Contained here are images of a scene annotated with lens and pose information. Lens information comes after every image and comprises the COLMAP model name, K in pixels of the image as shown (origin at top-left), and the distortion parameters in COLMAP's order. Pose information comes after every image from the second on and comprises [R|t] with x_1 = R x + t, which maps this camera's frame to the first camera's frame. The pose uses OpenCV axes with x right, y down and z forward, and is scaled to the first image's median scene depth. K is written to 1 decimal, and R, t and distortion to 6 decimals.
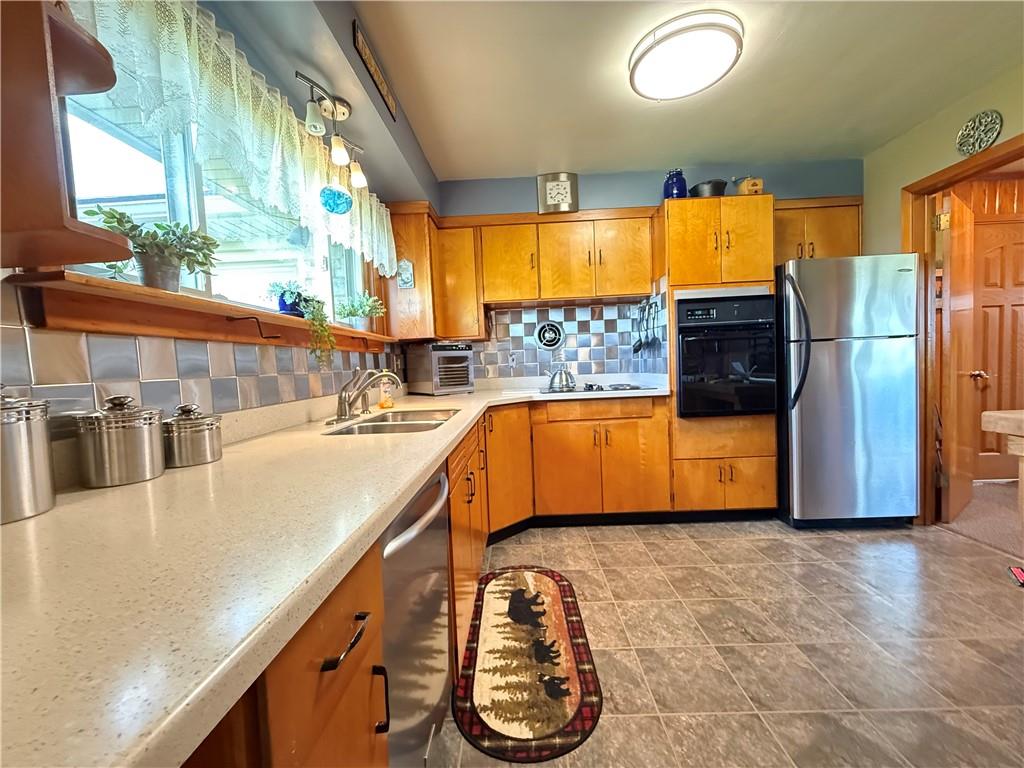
lens RADIAL K [[408.7, 0, 512.7], [0, 408.7, 384.1], [0, 0, 1]] dist [-0.001885, -0.000213]
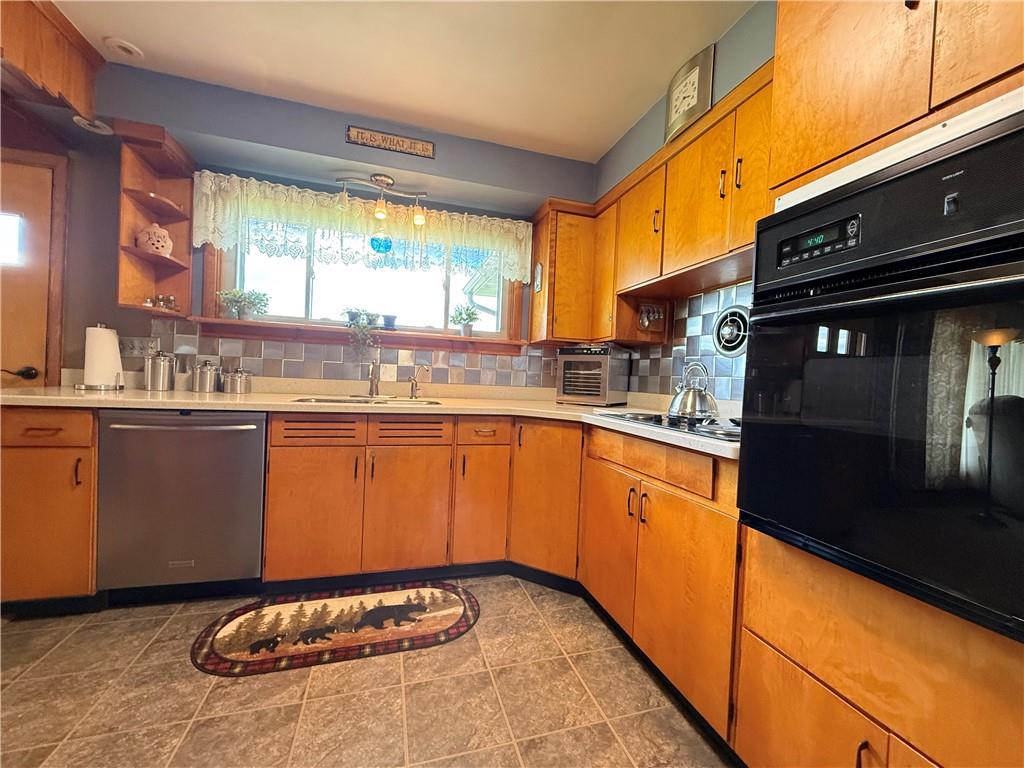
lens RADIAL K [[408.7, 0, 511.9], [0, 408.7, 383.8], [0, 0, 1]] dist [-0.001885, -0.000213]
pose [[0.304464, 0.069335, -0.949997, 0.738252], [-0.103873, 0.993816, 0.039243, -0.044790], [0.946843, 0.086731, 0.309784, 0.689550]]
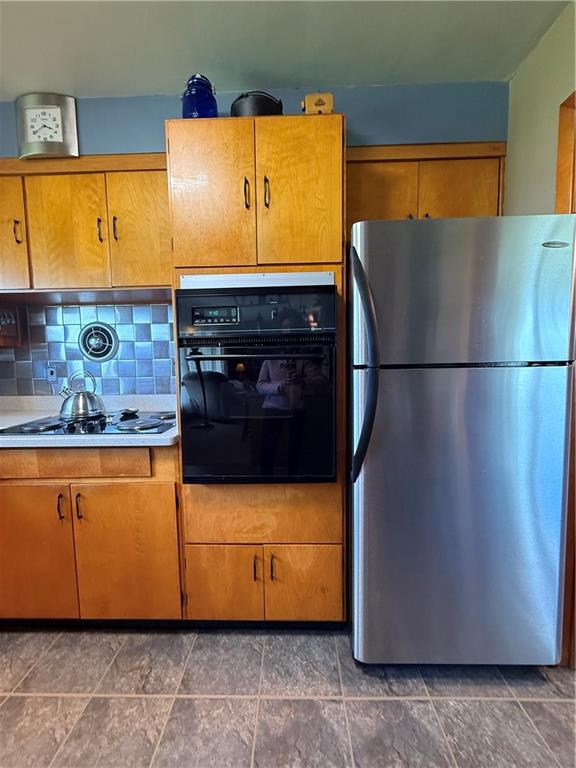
lens RADIAL K [[306.5, 0, 291.1], [0, 306.5, 383.0], [0, 0, 1]] dist [-0.001885, -0.000213]
pose [[0.999634, 0.026853, 0.003285, 0.592550], [-0.026941, 0.999165, 0.030705, -0.092641], [-0.002457, -0.030782, 0.999523, 0.565907]]
